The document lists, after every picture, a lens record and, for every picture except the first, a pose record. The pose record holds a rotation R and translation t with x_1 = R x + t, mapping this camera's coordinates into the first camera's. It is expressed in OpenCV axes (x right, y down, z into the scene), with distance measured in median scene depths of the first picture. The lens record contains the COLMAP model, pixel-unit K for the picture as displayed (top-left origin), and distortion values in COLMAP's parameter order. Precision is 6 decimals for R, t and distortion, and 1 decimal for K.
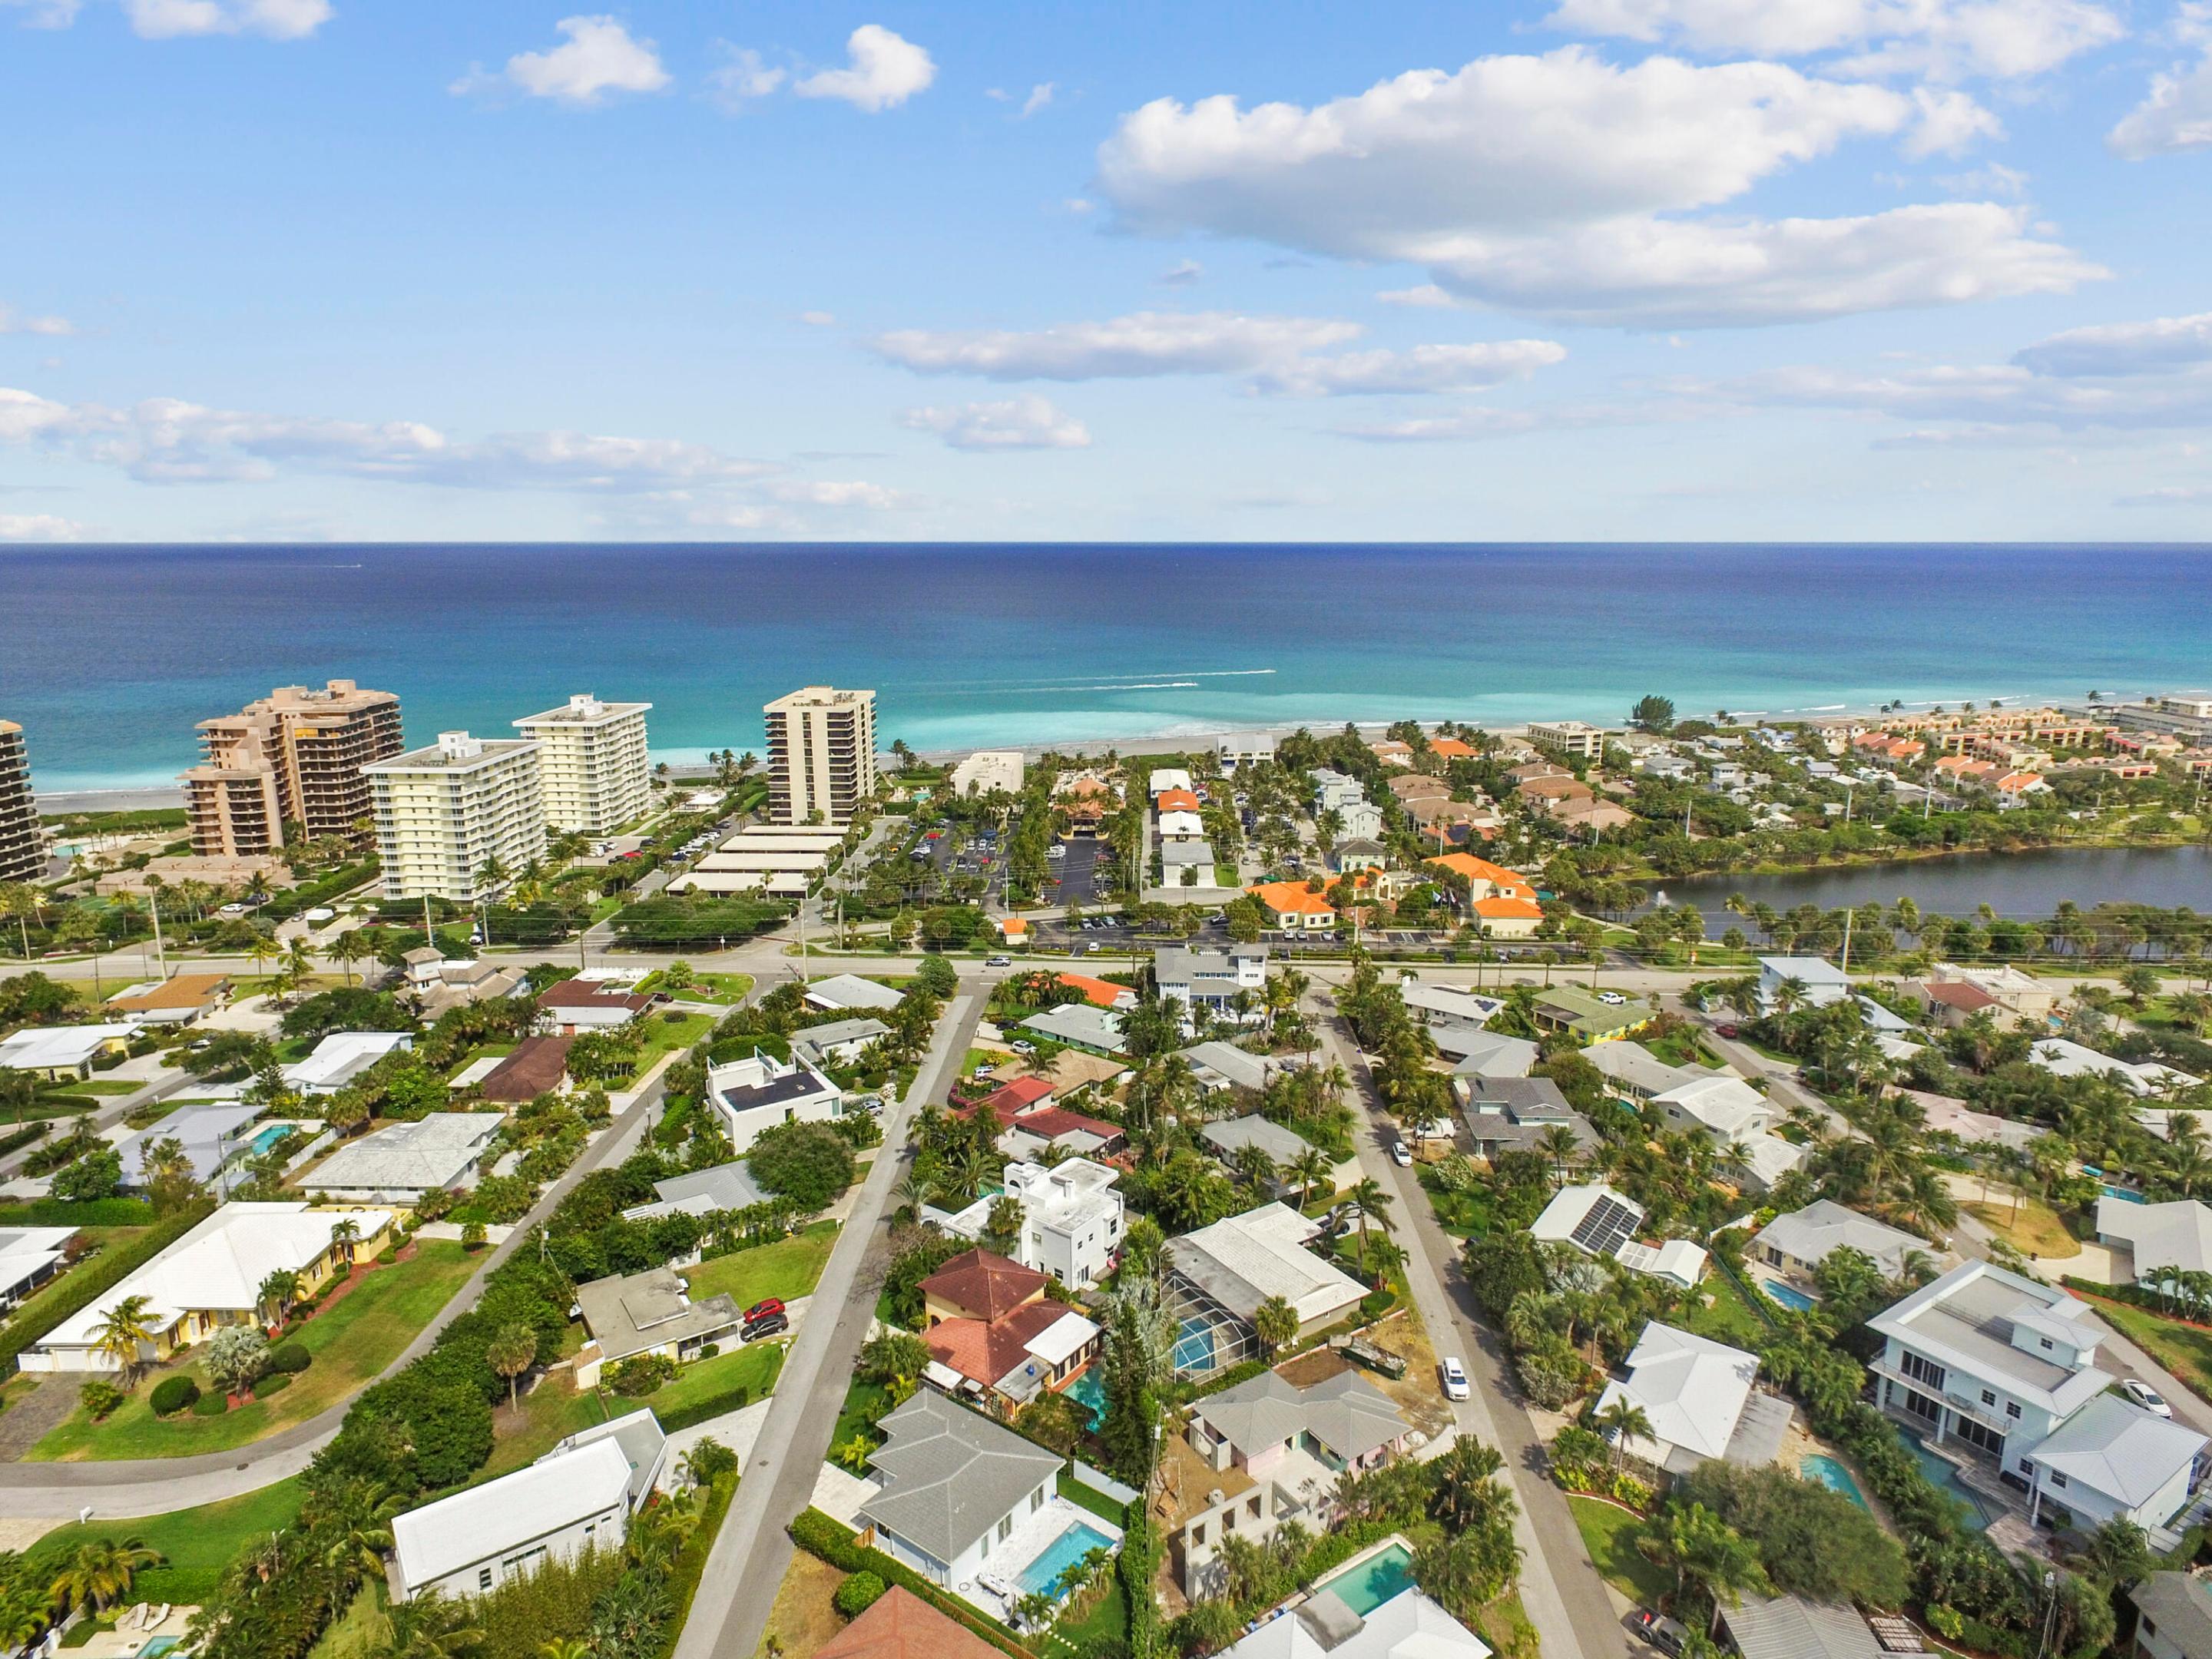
lens RADIAL K [[1303.4, 0, 1103.2], [0, 1303.4, 855.6], [0, 0, 1]] dist [0.000296, 0.003607]
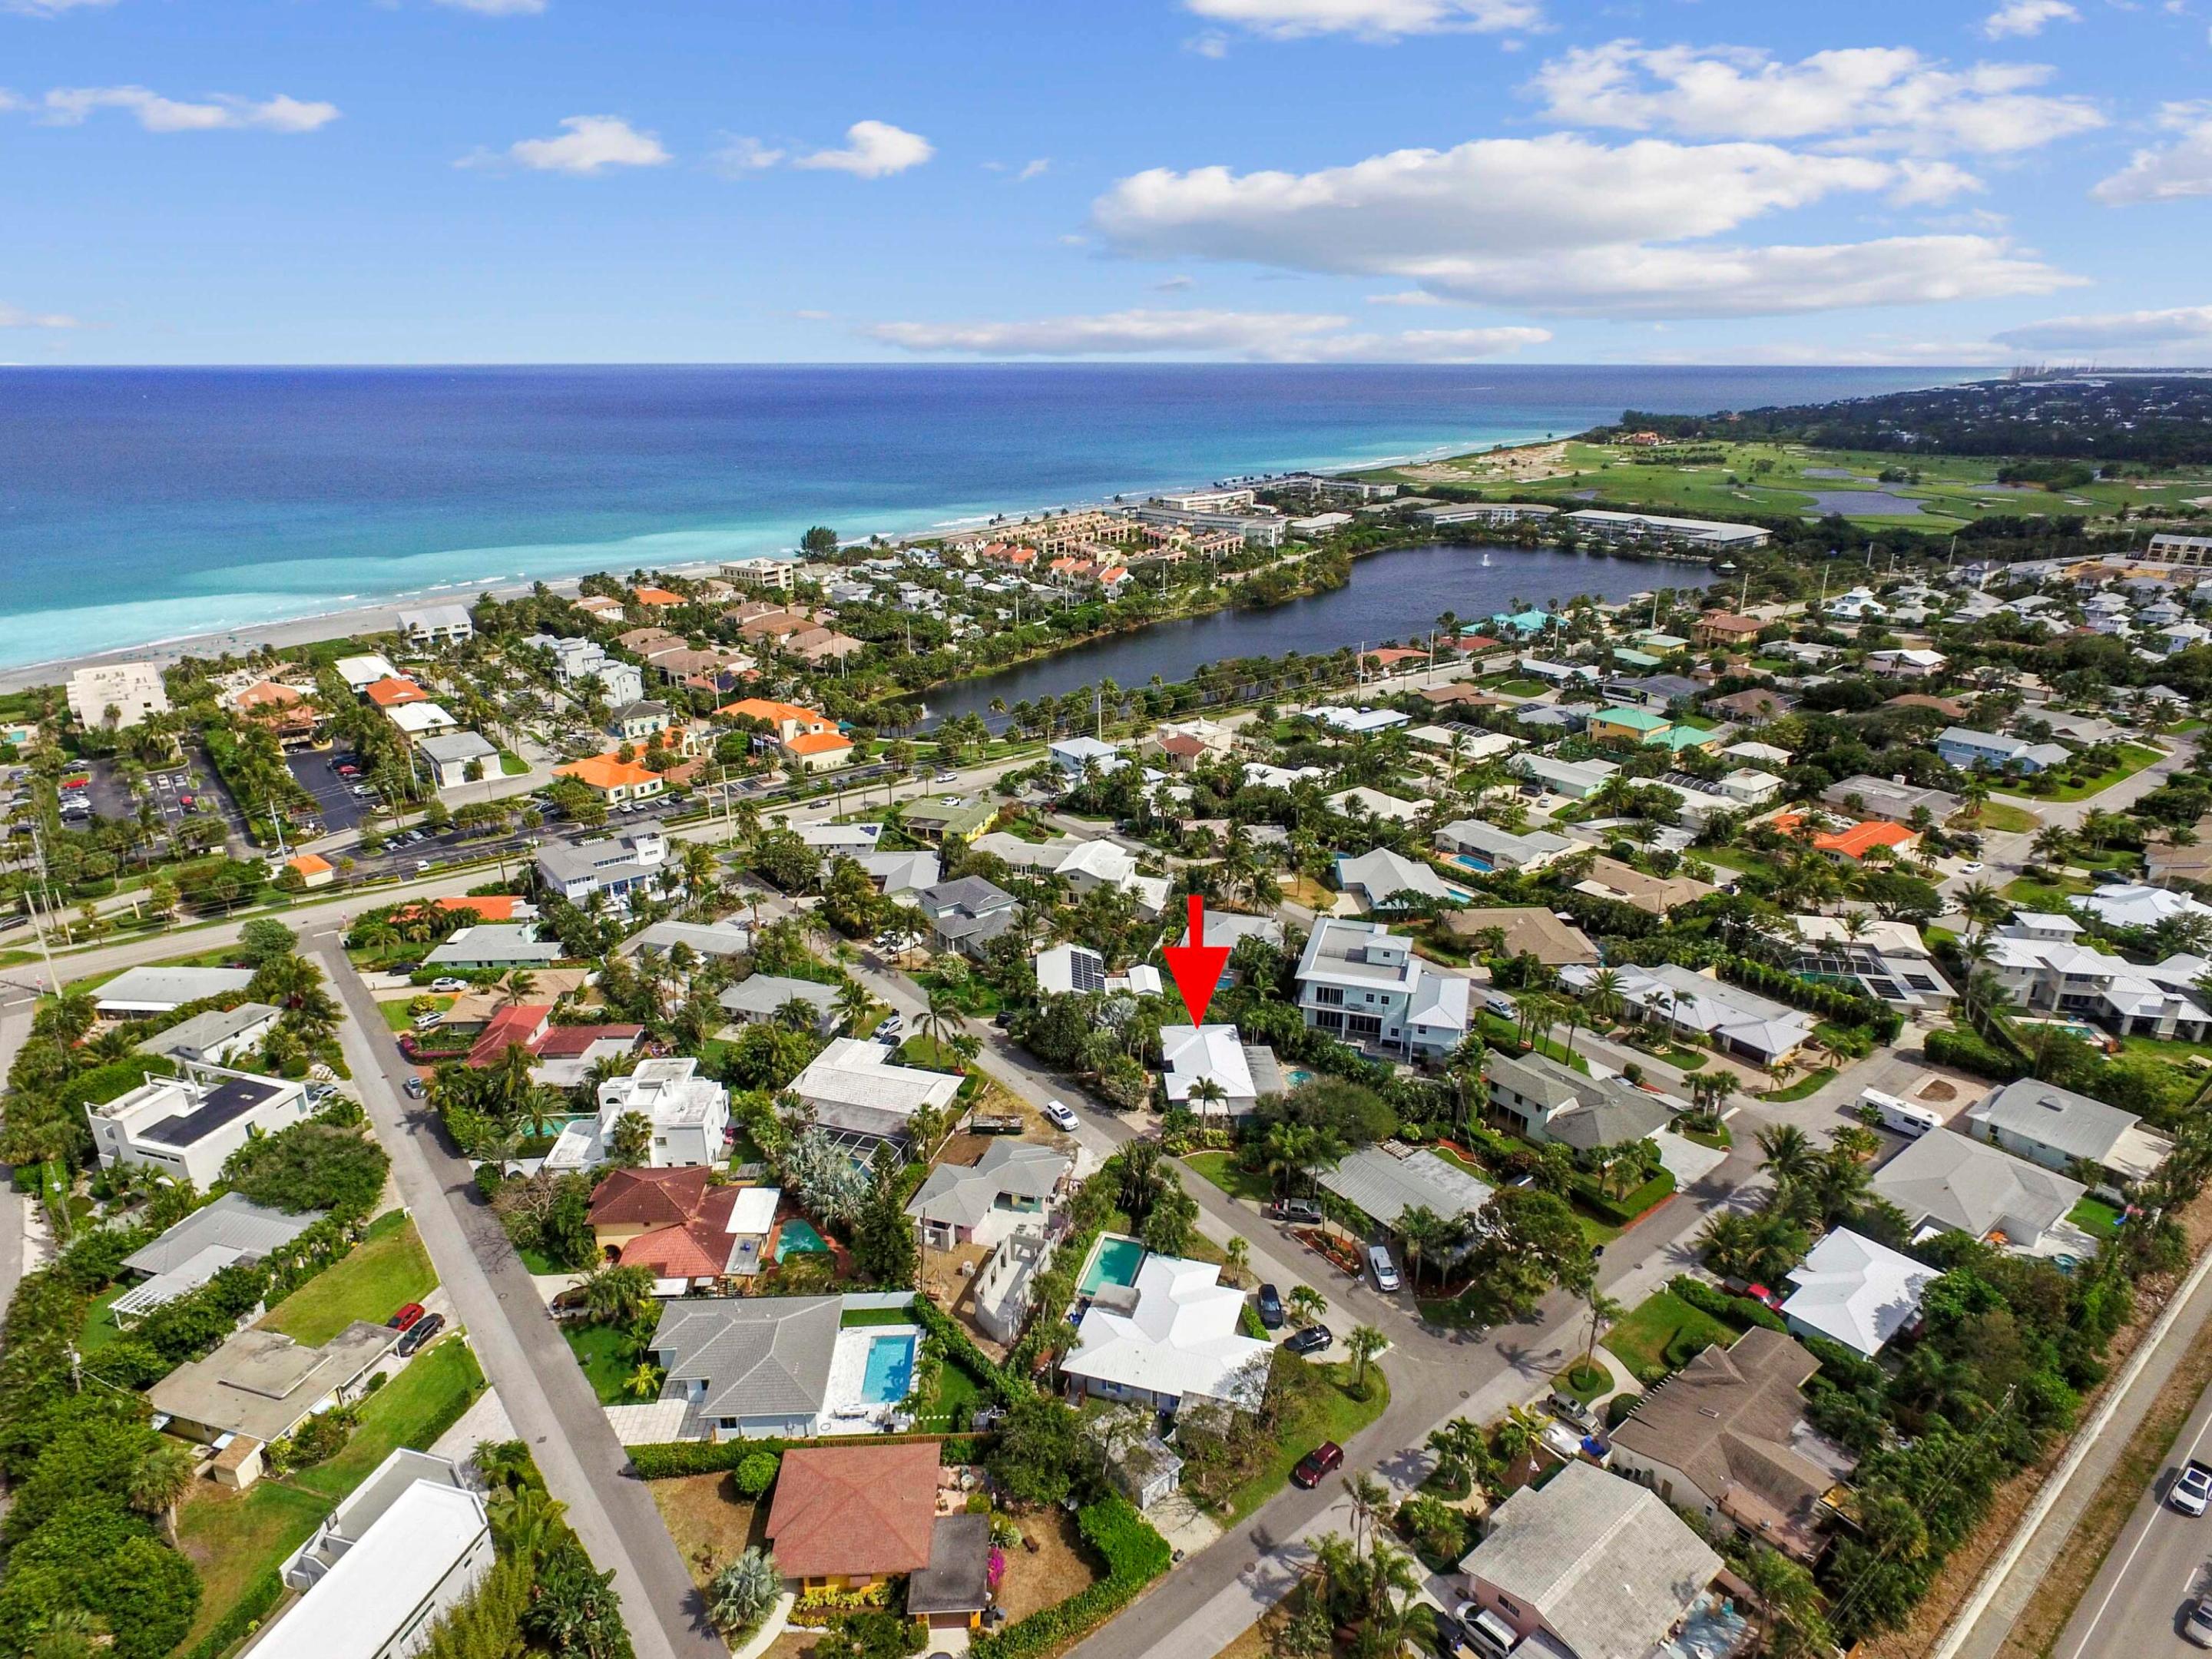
lens RADIAL K [[1287.9, 0, 1106.0], [0, 1287.9, 829.5], [0, 0, 1]] dist [-0.002243, 0.000967]
pose [[0.775584, -0.218066, 0.592382, -0.205097], [0.151995, 0.975339, 0.160038, -0.032083], [-0.612672, -0.034083, 0.789602, 0.004437]]
